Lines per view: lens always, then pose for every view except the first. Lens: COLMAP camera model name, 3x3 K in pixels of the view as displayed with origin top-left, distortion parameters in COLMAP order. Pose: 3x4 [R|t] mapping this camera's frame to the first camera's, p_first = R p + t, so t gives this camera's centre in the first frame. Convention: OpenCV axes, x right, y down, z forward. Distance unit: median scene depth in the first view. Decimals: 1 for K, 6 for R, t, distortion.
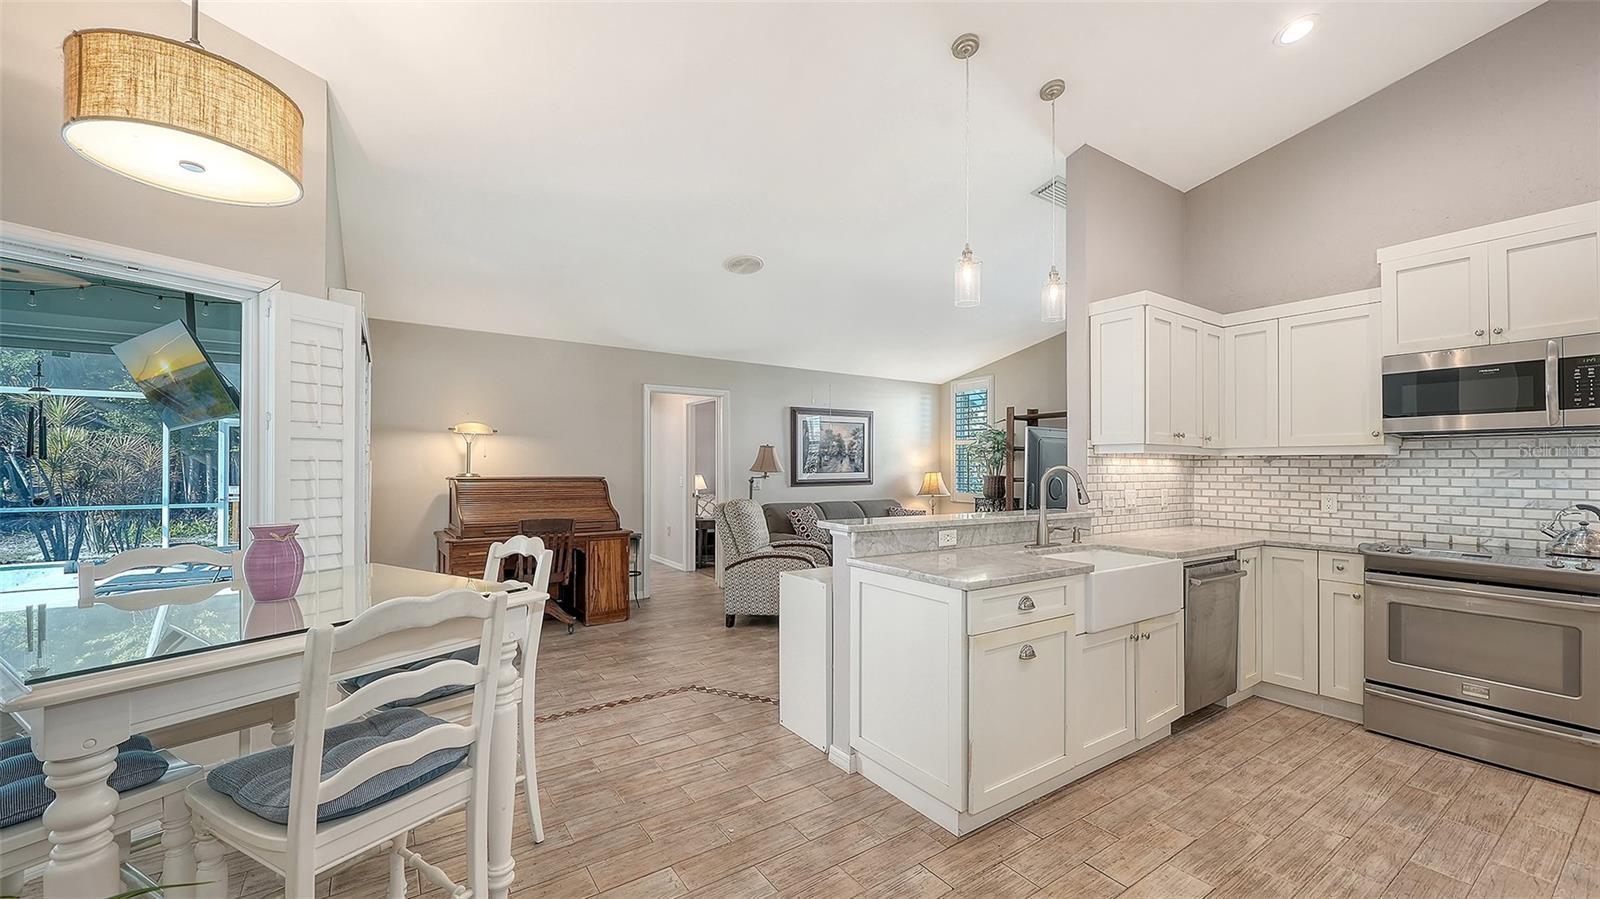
lens RADIAL K [[615.1, 0, 793.4], [0, 615.1, 461.4], [0, 0, 1]] dist [-0.000156, -0.002397]
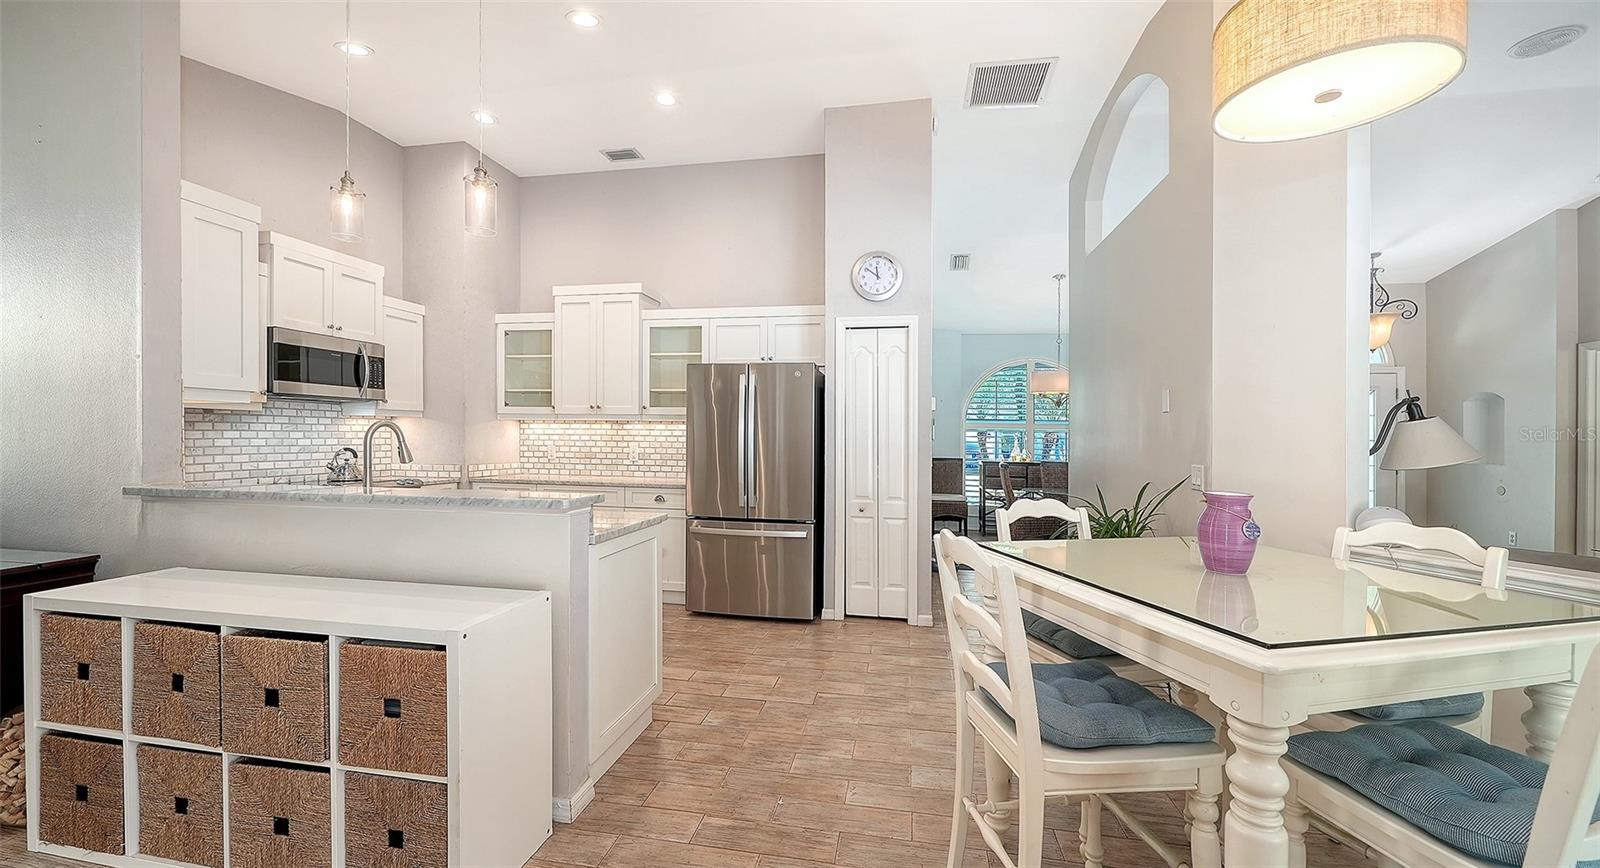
lens RADIAL K [[600.9, 0, 801.6], [0, 600.9, 438.9], [0, 0, 1]] dist [-0.000328, -0.000020]
pose [[-0.718378, -0.016456, 0.695459, -0.493490], [-0.021761, 0.999763, 0.001178, 0.016438], [-0.695313, -0.014288, -0.718565, 1.039040]]
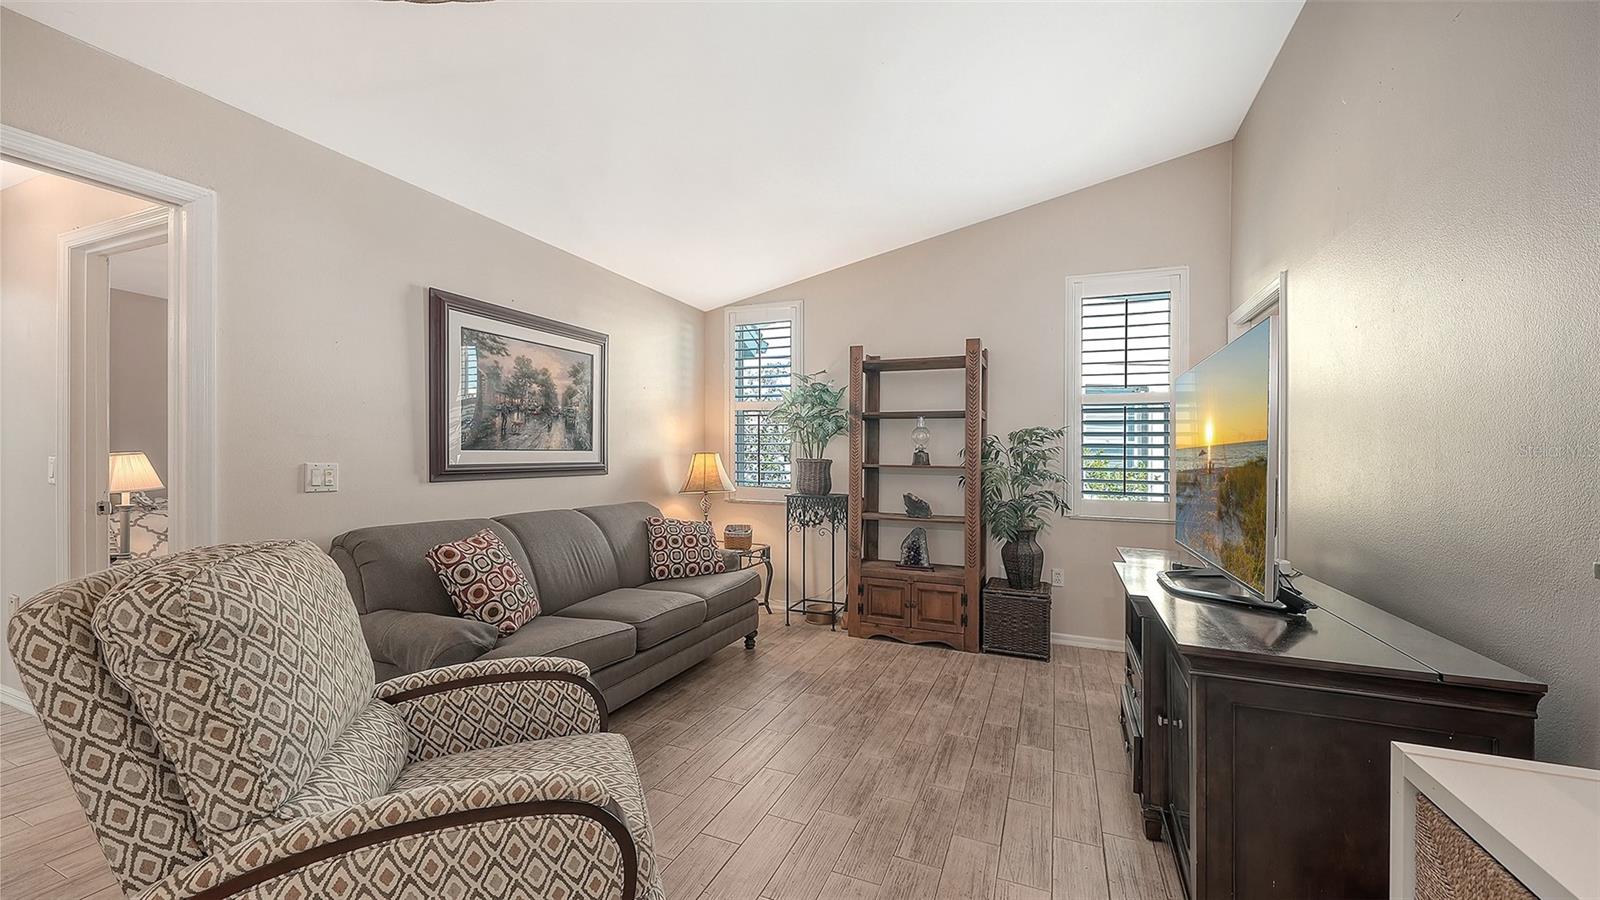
lens RADIAL K [[615.1, 0, 793.4], [0, 615.1, 461.9], [0, 0, 1]] dist [-0.000156, -0.002397]
pose [[0.839194, 0.006134, 0.543798, -0.048095], [-0.017268, 0.999733, 0.015371, 0.034692], [-0.543558, -0.022289, 0.839075, 1.034823]]
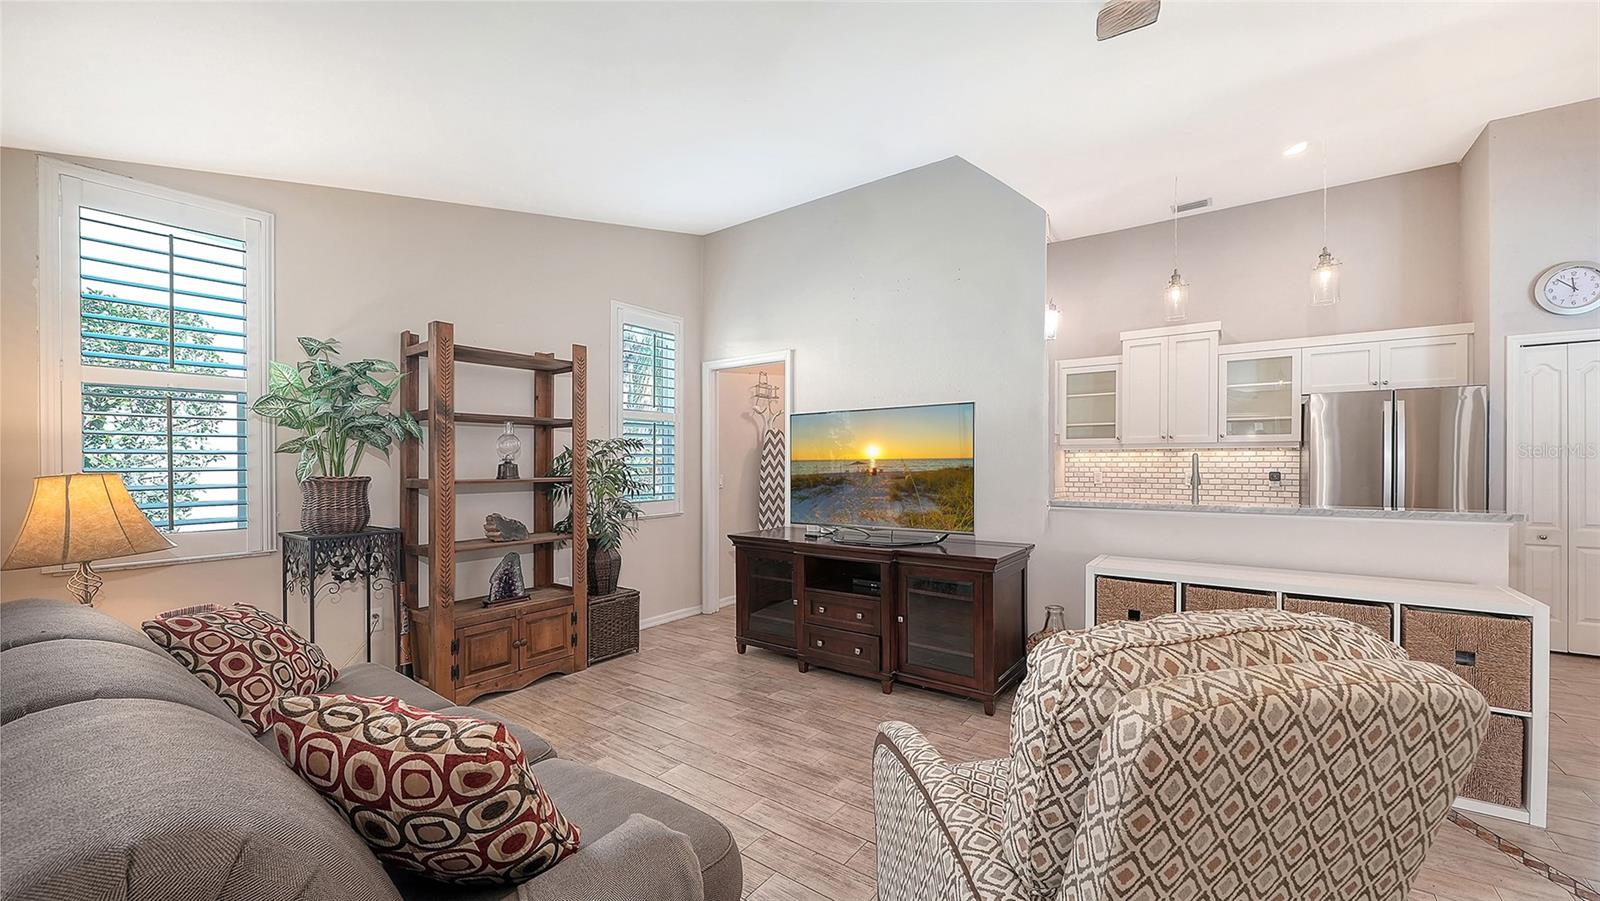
lens RADIAL K [[604.9, 0, 834.4], [0, 604.9, 463.2], [0, 0, 1]] dist [0.009423, -0.007690]
pose [[-0.360144, -0.005385, 0.932881, -0.319667], [-0.005958, 0.999976, 0.003472, 0.022237], [-0.932878, -0.004308, -0.360168, 1.766552]]
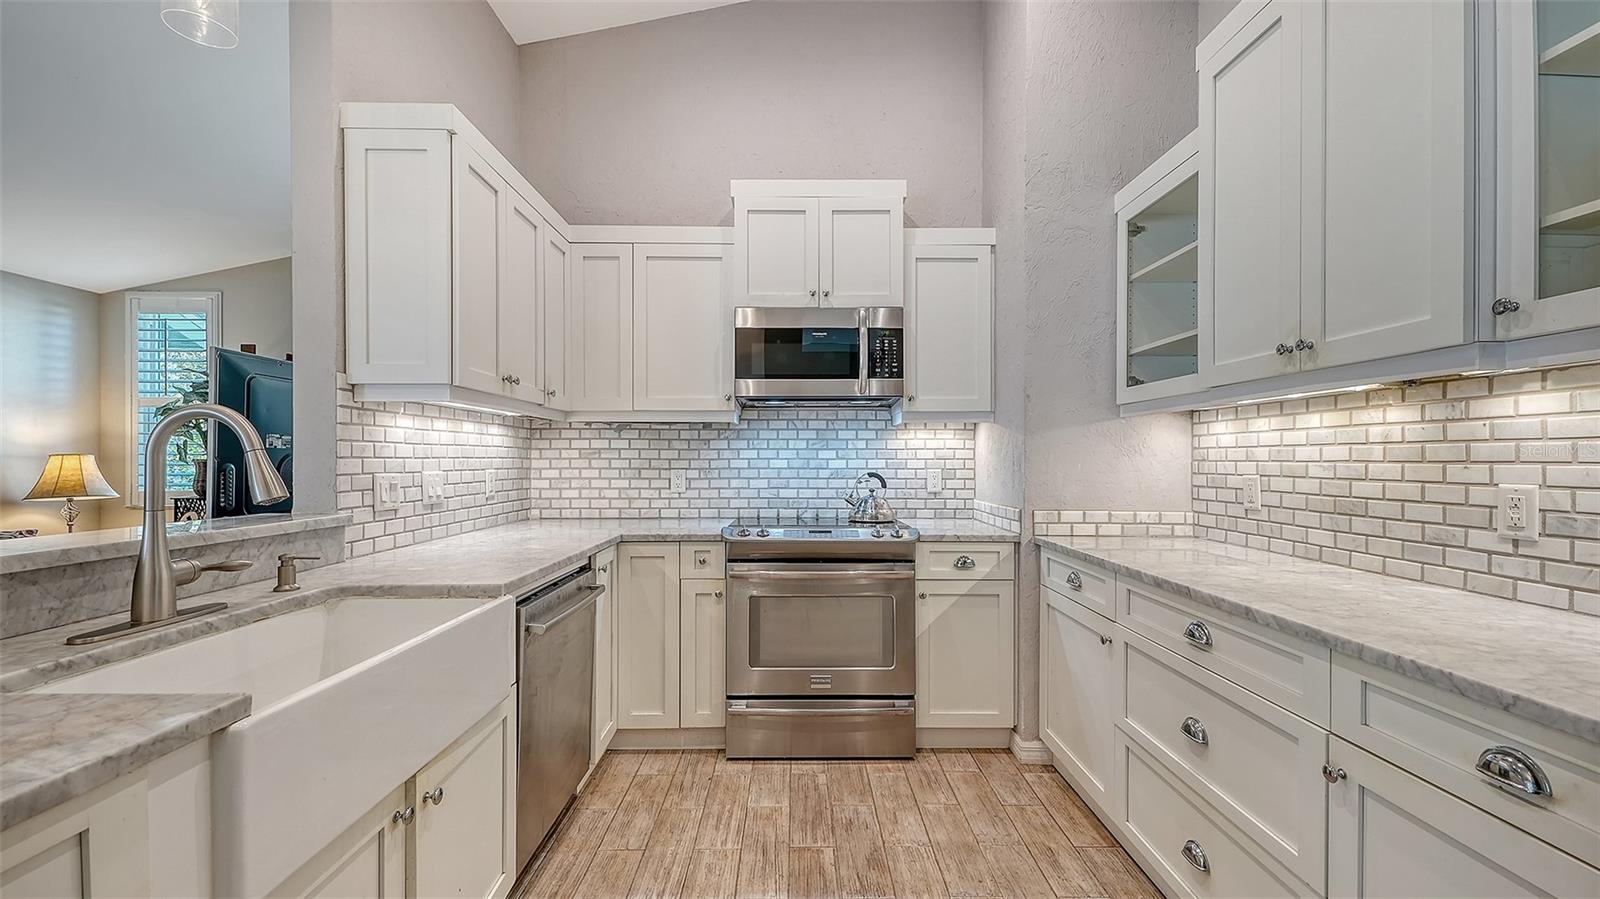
lens RADIAL K [[619.7, 0, 804.7], [0, 619.7, 456.6], [0, 0, 1]] dist [0.010814, -0.000149]
pose [[0.542863, -0.002393, 0.839818, 0.263281], [-0.005396, 0.999965, 0.006337, 0.029488], [-0.839804, -0.007972, 0.542831, 0.412374]]
